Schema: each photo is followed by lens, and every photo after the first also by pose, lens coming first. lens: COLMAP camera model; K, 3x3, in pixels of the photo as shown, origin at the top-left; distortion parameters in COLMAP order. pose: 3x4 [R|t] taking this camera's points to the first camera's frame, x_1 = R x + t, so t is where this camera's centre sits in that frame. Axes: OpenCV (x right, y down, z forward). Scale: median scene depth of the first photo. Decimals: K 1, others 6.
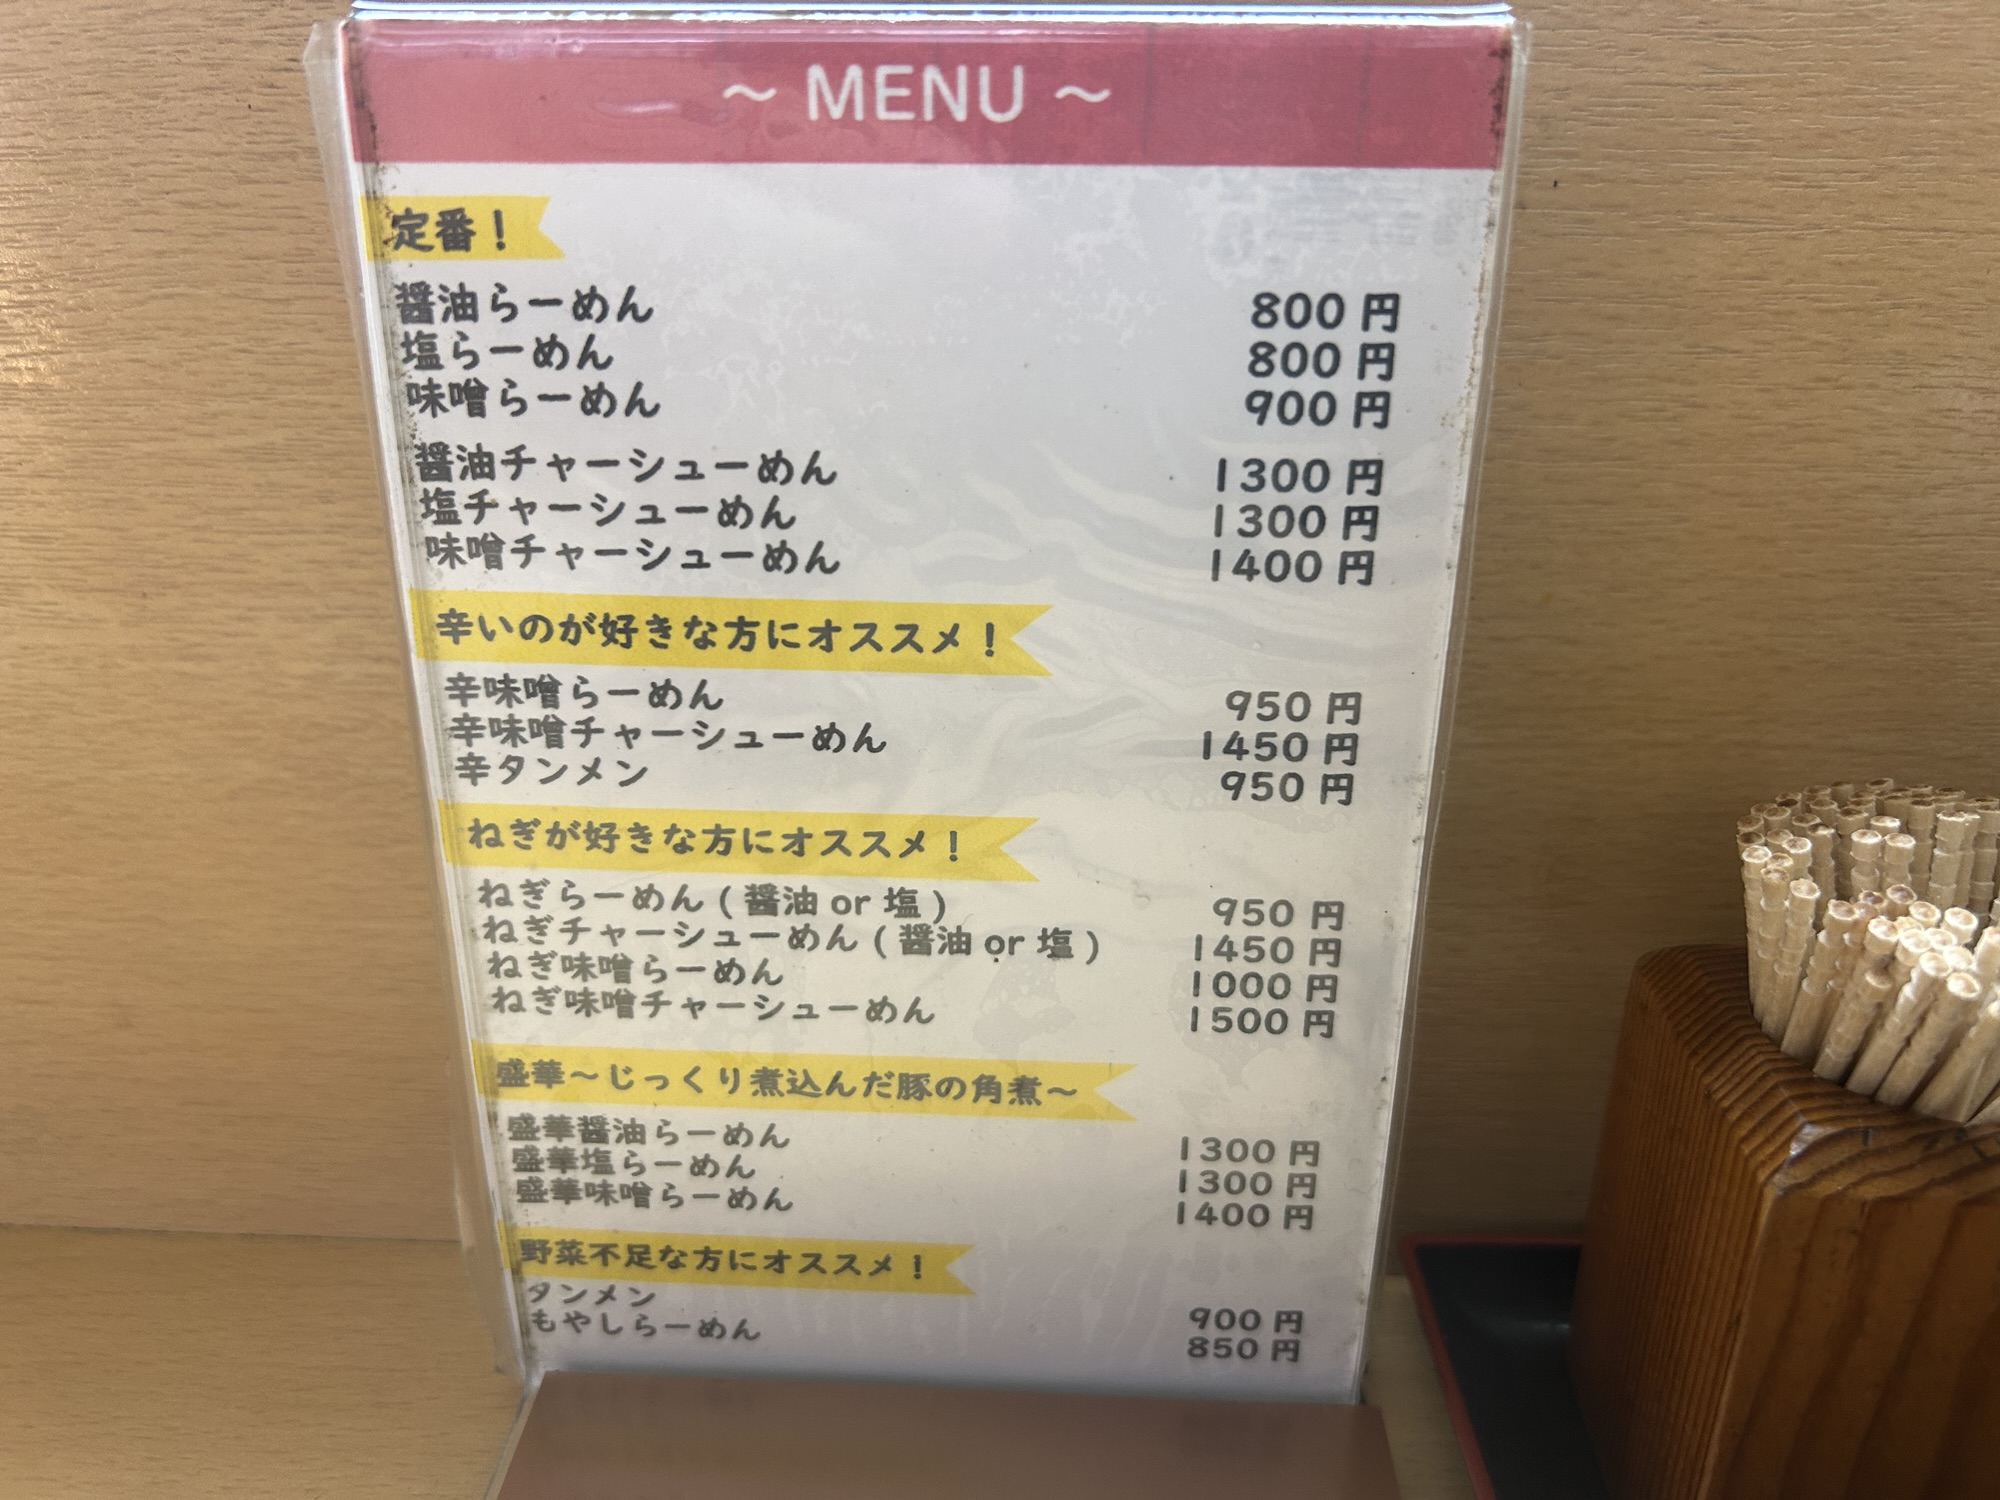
lens RADIAL K [[1508.0, 0, 1014.9], [0, 1508.0, 725.0], [0, 0, 1]] dist [0.055241, -0.065761]
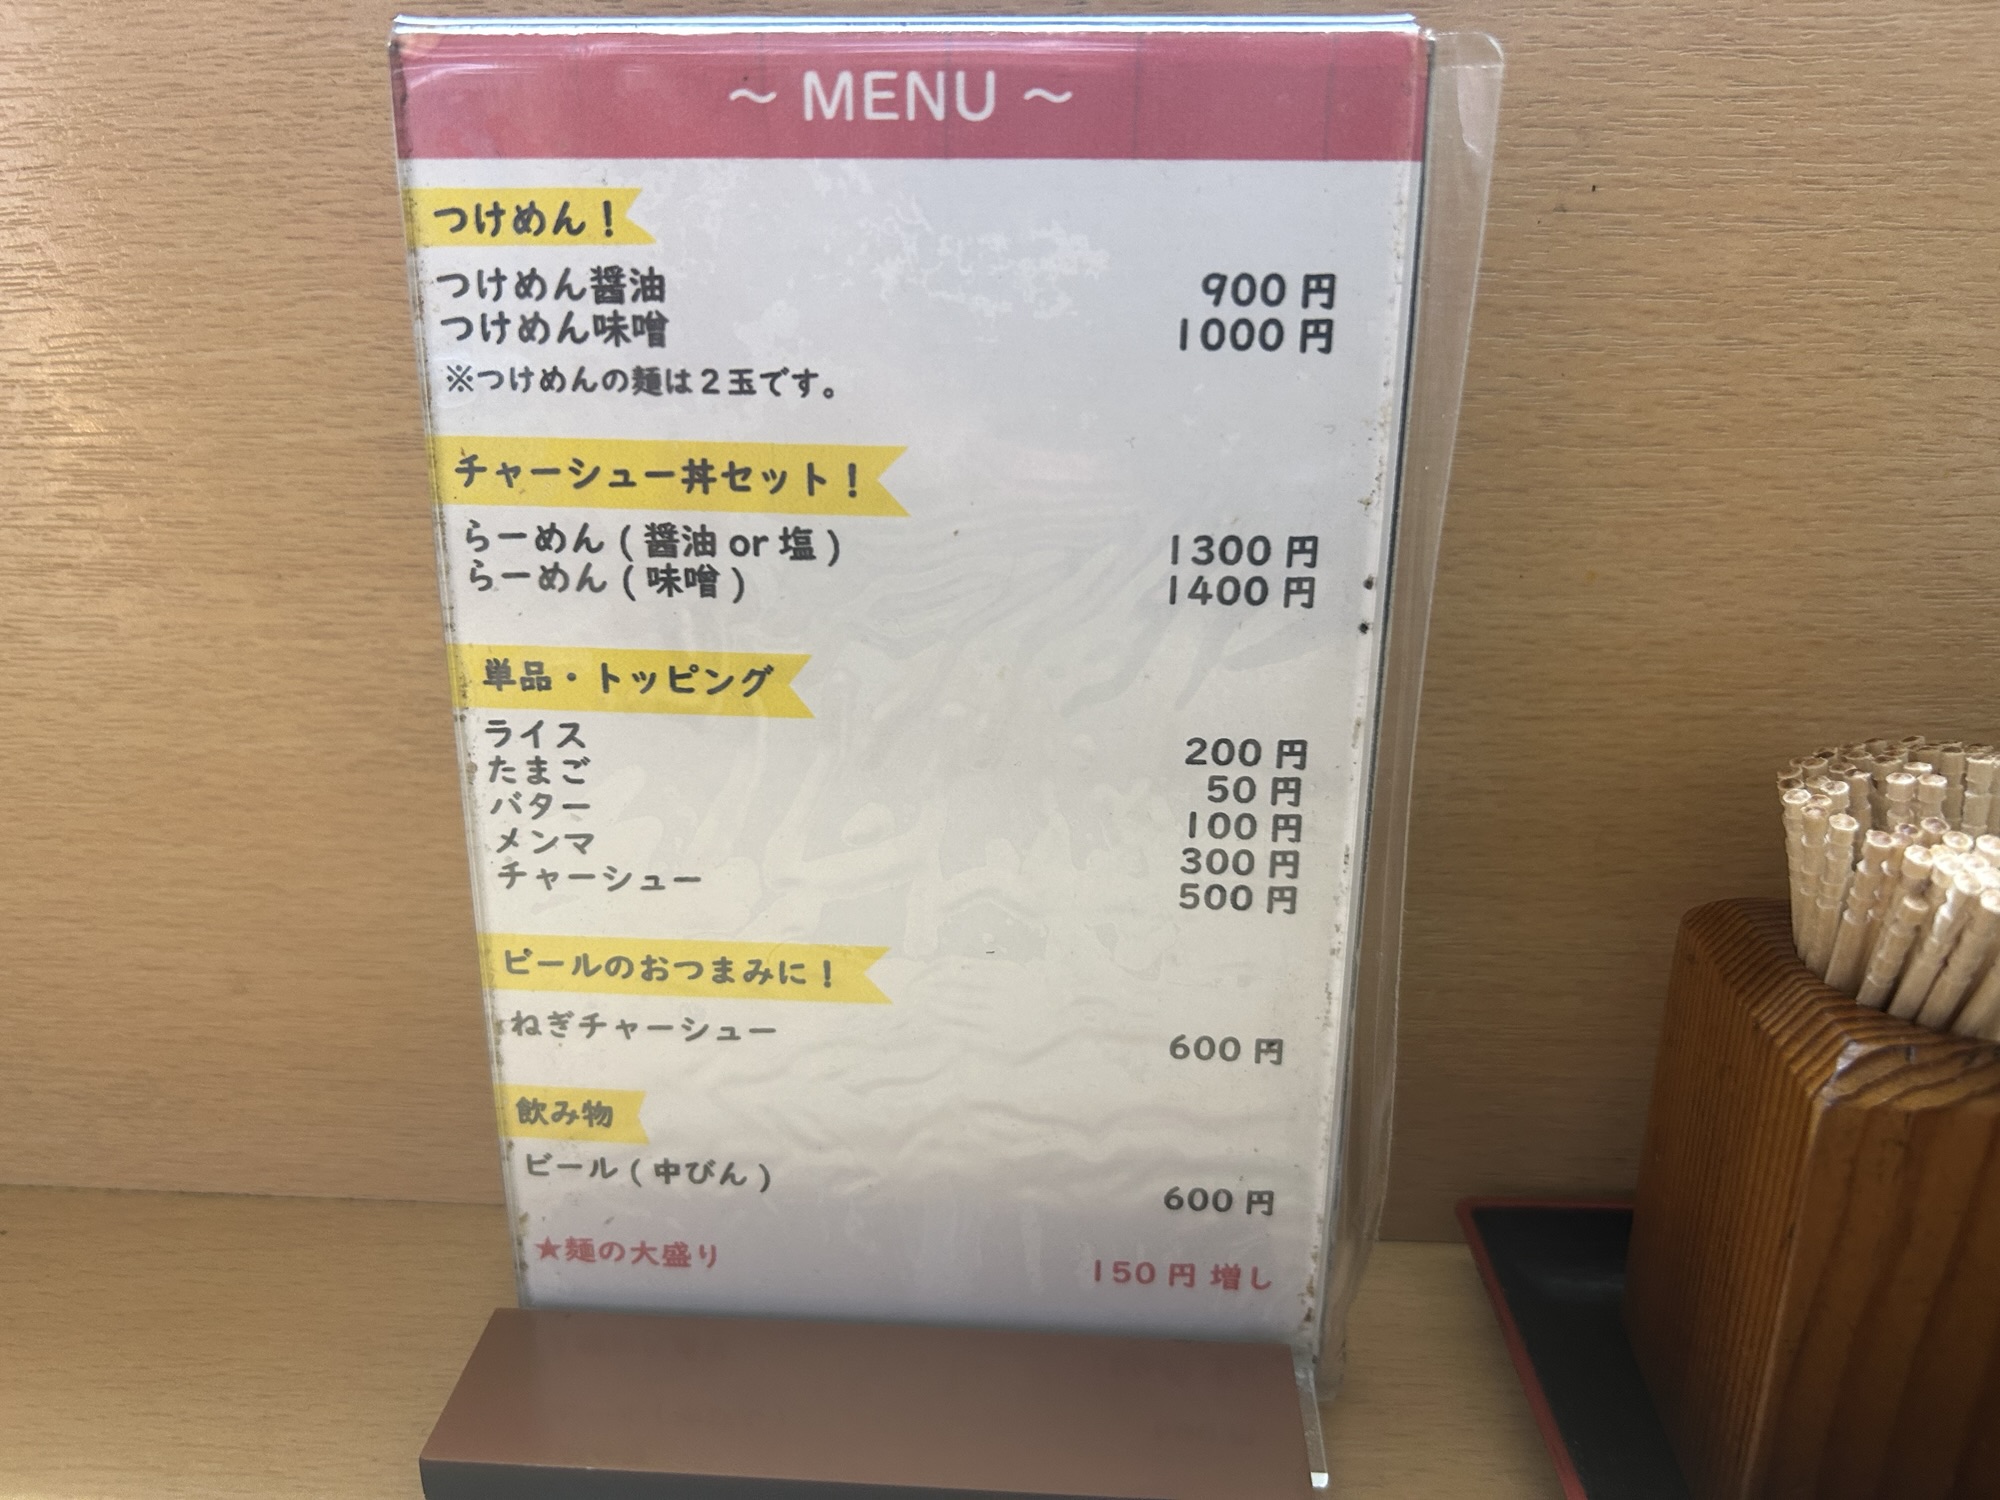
lens RADIAL K [[1531.5, 0, 1000.0], [0, 1531.5, 750.0], [0, 0, 1]] dist [0.047473, -0.050309]
pose [[0.999906, 0.001253, -0.013681, -0.051697], [-0.001968, 0.998625, -0.052385, 0.101897], [0.013597, 0.052407, 0.998533, -0.082572]]
